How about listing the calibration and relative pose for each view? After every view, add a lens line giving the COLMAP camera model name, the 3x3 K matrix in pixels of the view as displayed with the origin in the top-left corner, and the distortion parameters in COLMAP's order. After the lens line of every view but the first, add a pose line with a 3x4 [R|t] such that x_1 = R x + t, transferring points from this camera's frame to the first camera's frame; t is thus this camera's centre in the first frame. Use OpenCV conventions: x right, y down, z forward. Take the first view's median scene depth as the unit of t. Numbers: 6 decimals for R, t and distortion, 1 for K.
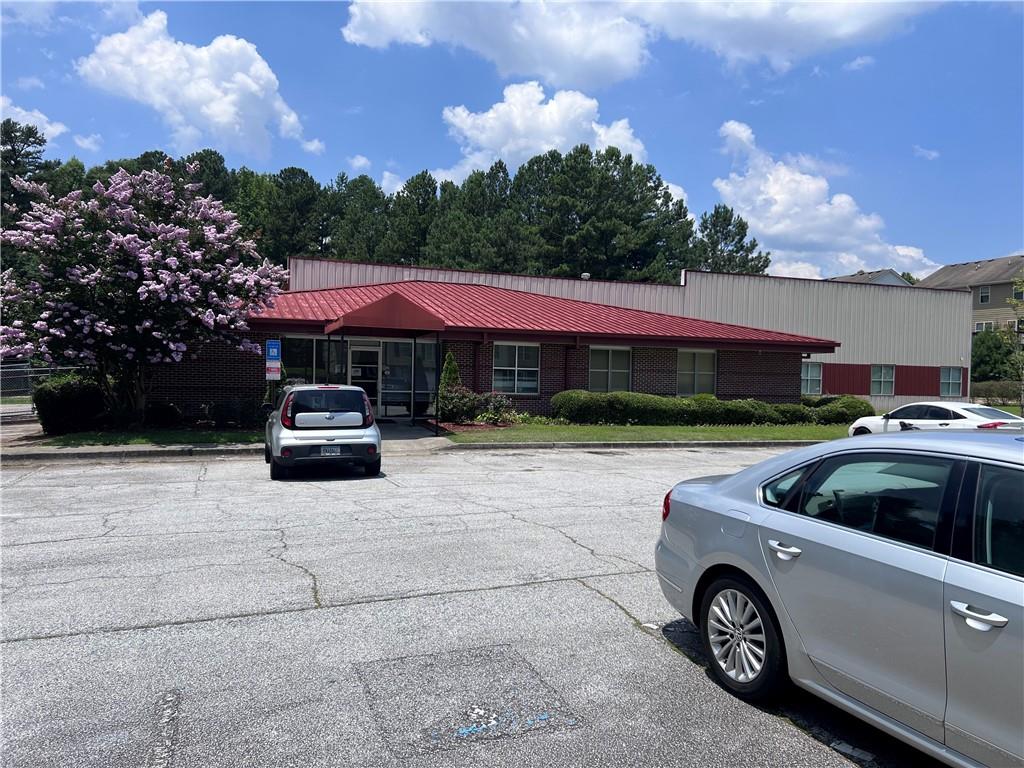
lens RADIAL K [[825.1, 0, 512.0], [0, 825.1, 384.0], [0, 0, 1]] dist [0.097189, -0.079796]
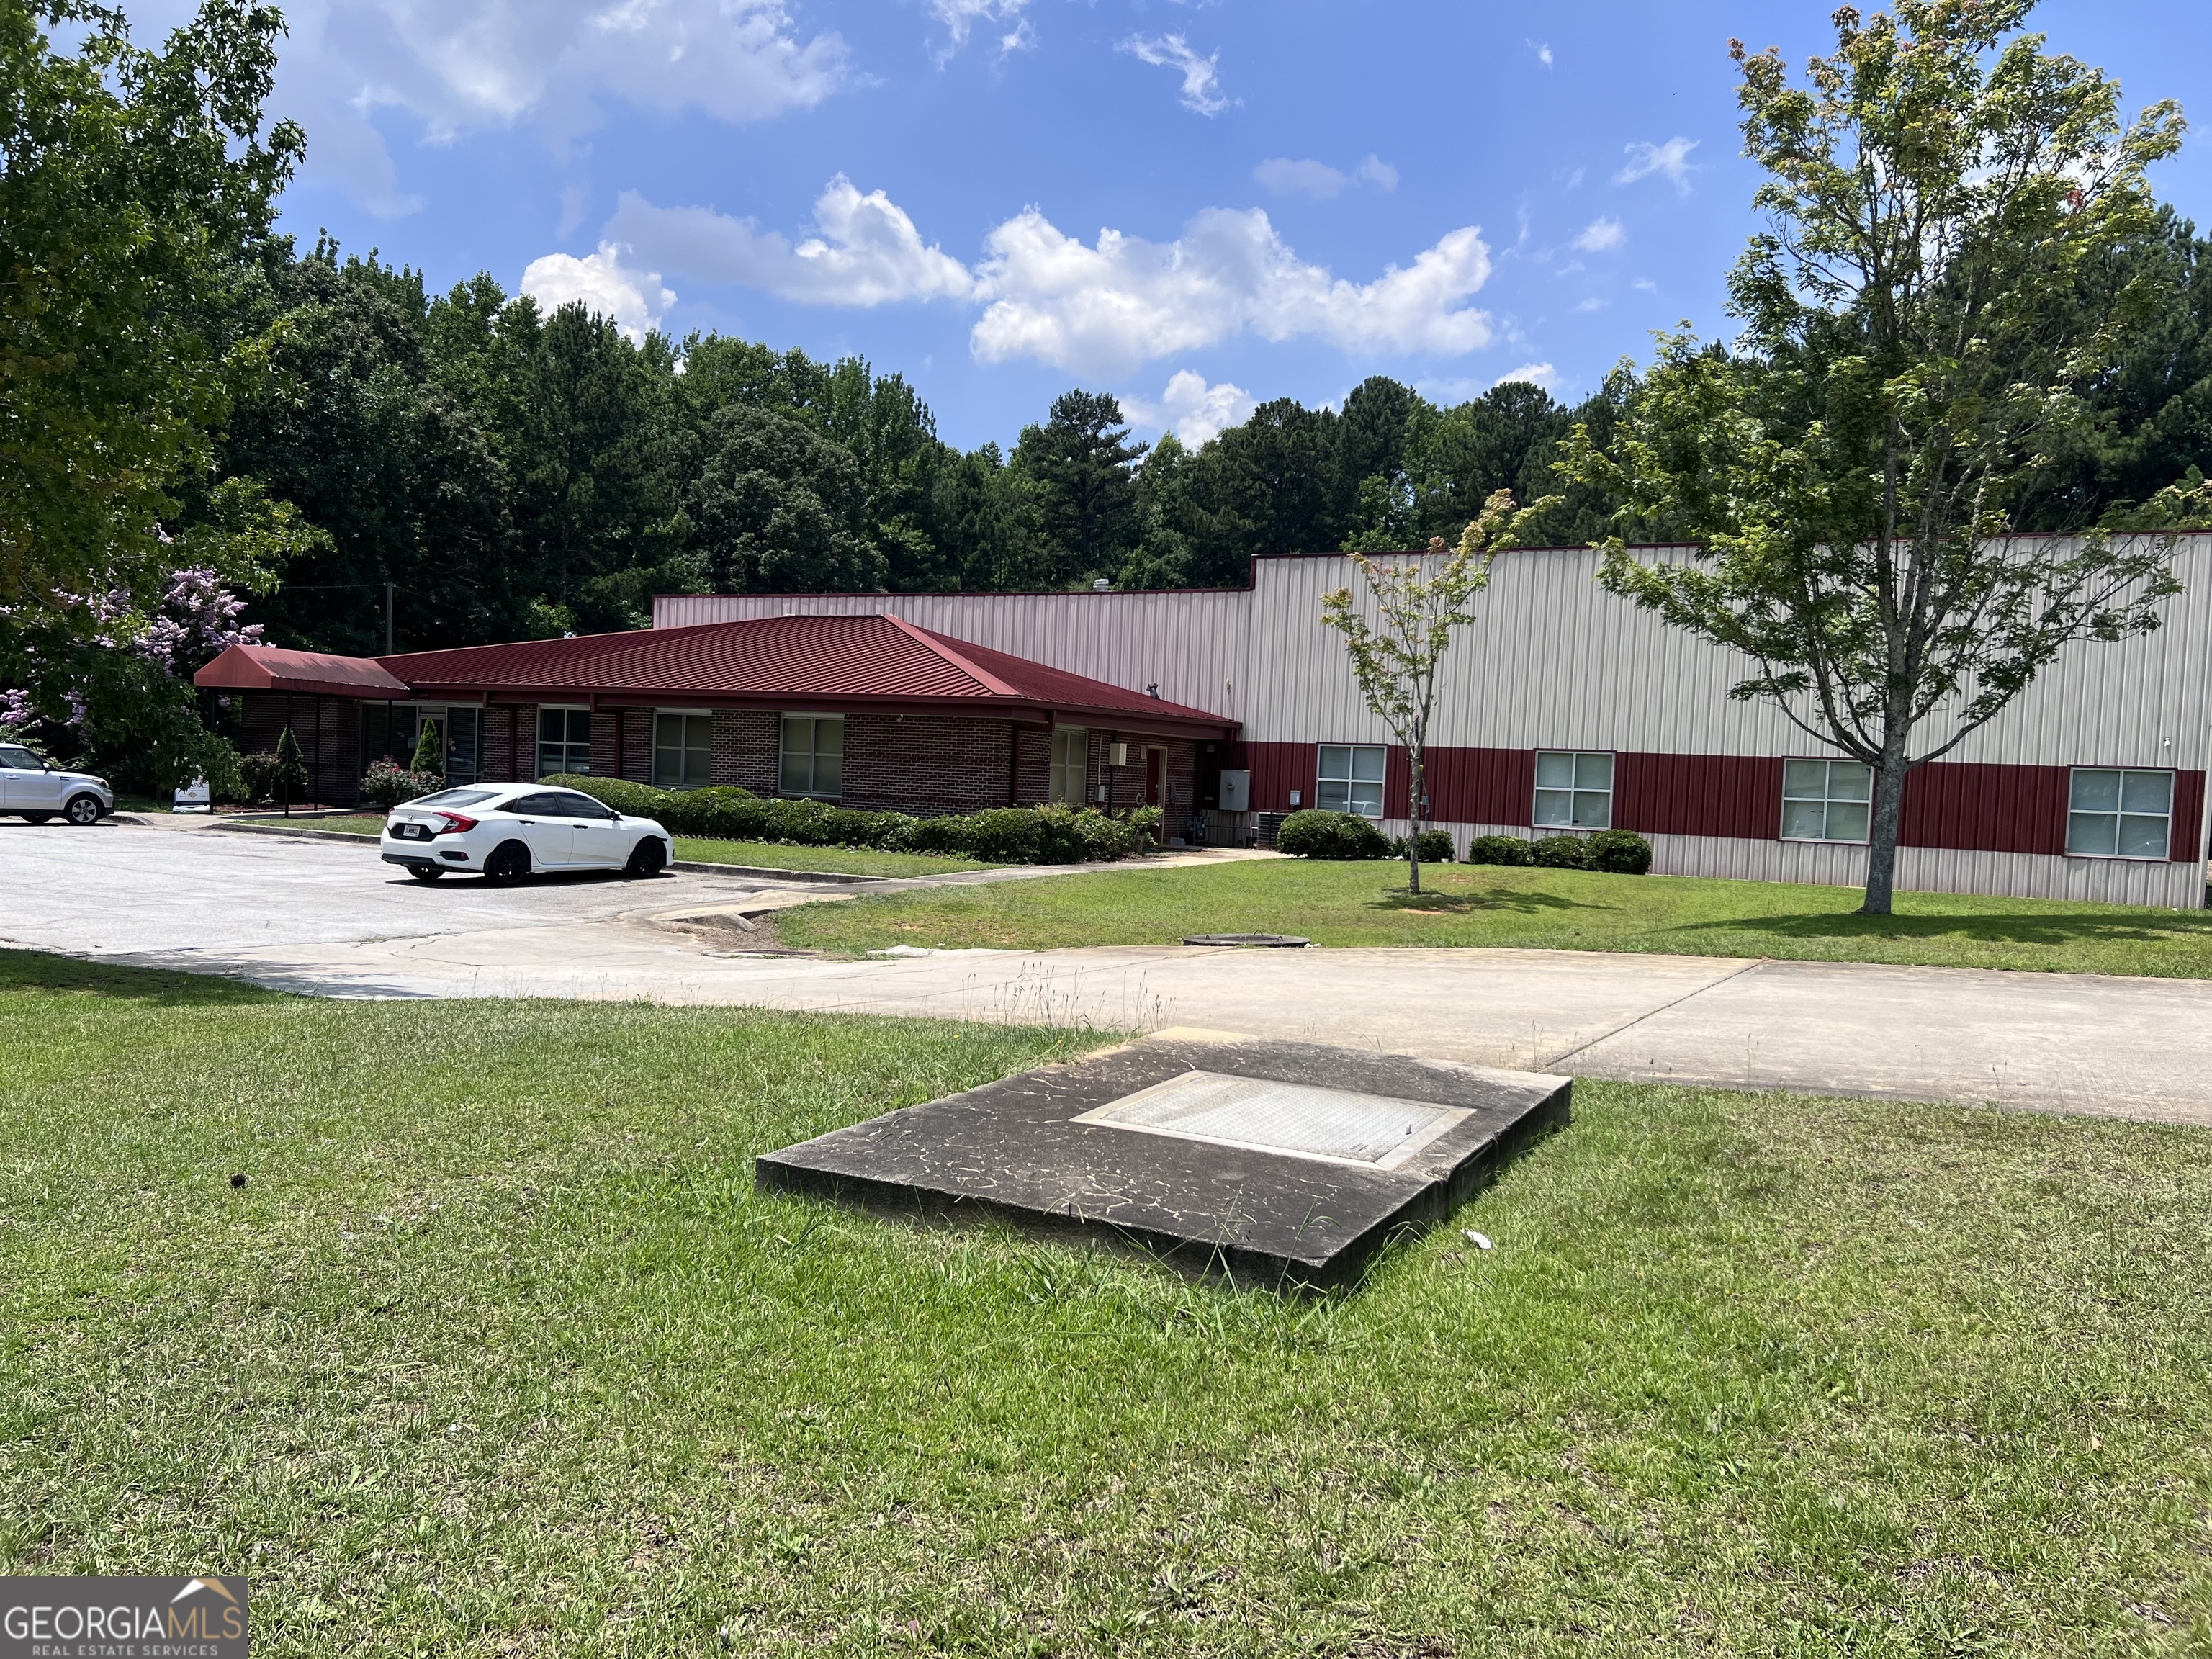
lens RADIAL K [[1782.3, 0, 1106.0], [0, 1782.3, 829.5], [0, 0, 1]] dist [0.097189, -0.079796]
pose [[0.654057, 0.032575, -0.755743, 0.441000], [-0.036754, 0.999261, 0.011262, 0.005836], [0.755552, 0.020410, 0.654771, 0.118111]]
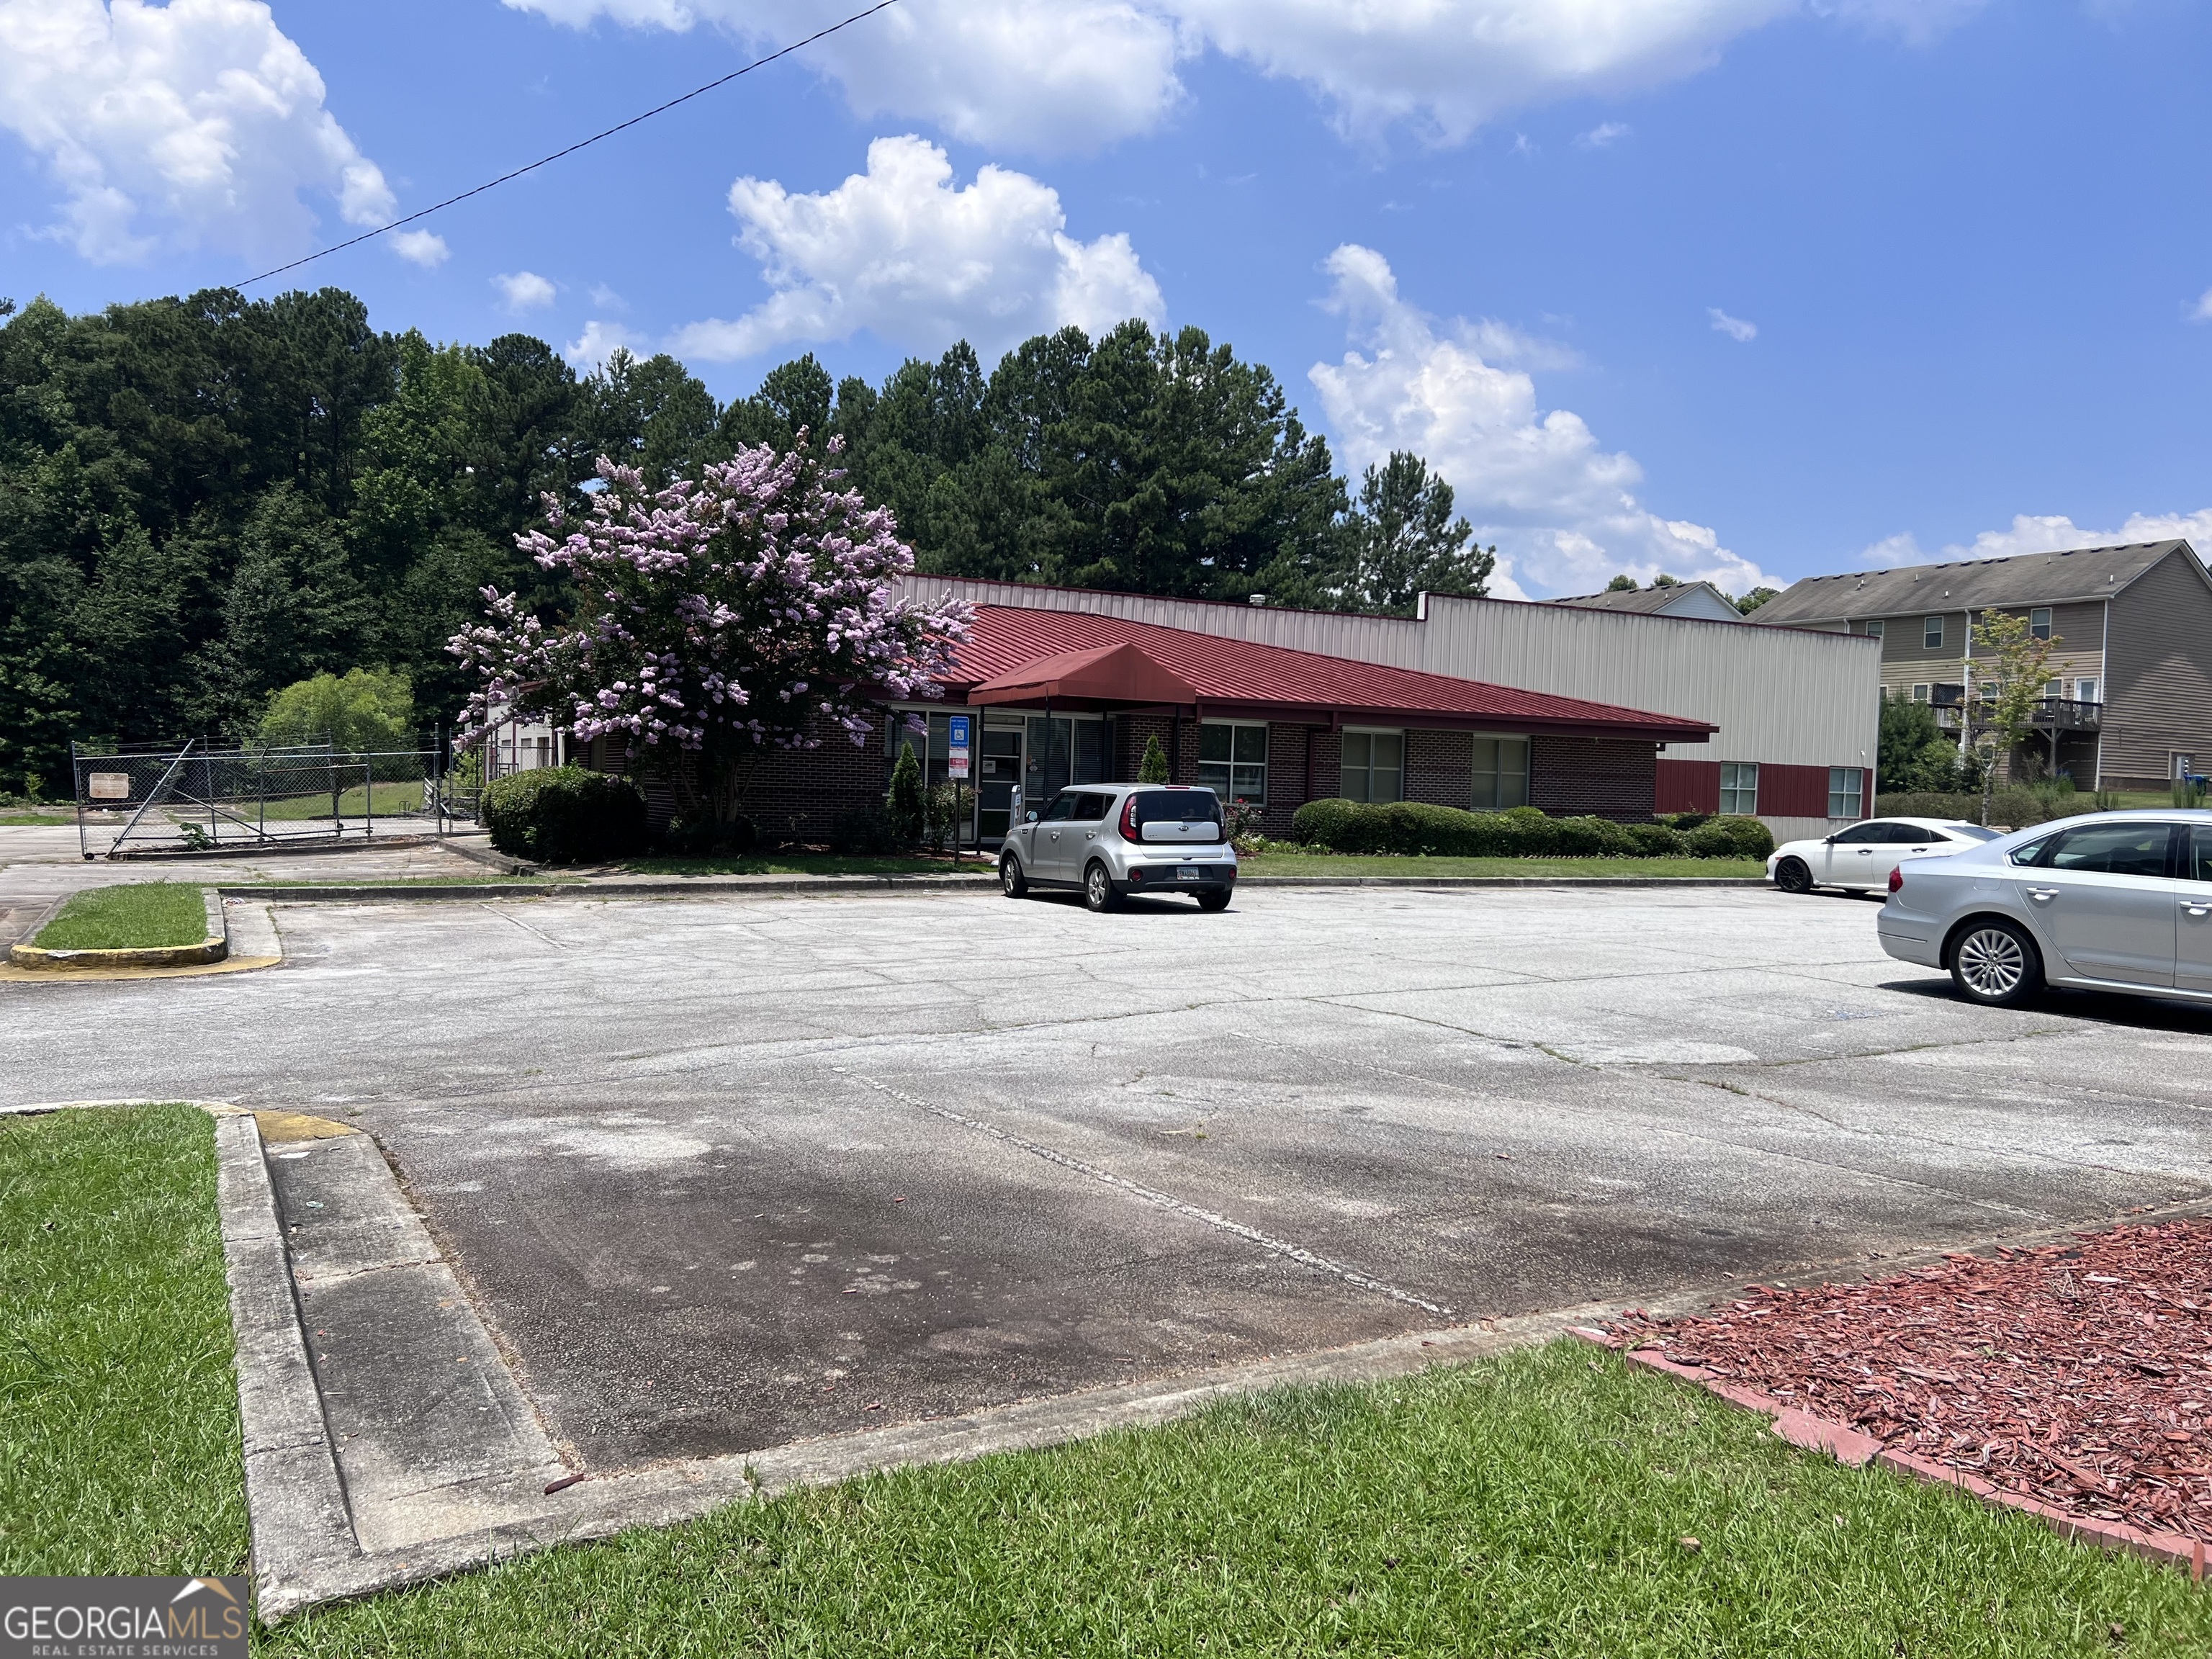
lens RADIAL K [[1782.3, 0, 1106.0], [0, 1782.3, 829.5], [0, 0, 1]] dist [0.097189, -0.079796]
pose [[0.990932, 0.005144, 0.134263, -0.082802], [-0.007649, 0.999806, 0.018151, 0.002185], [-0.134143, -0.019014, 0.990780, -0.091892]]
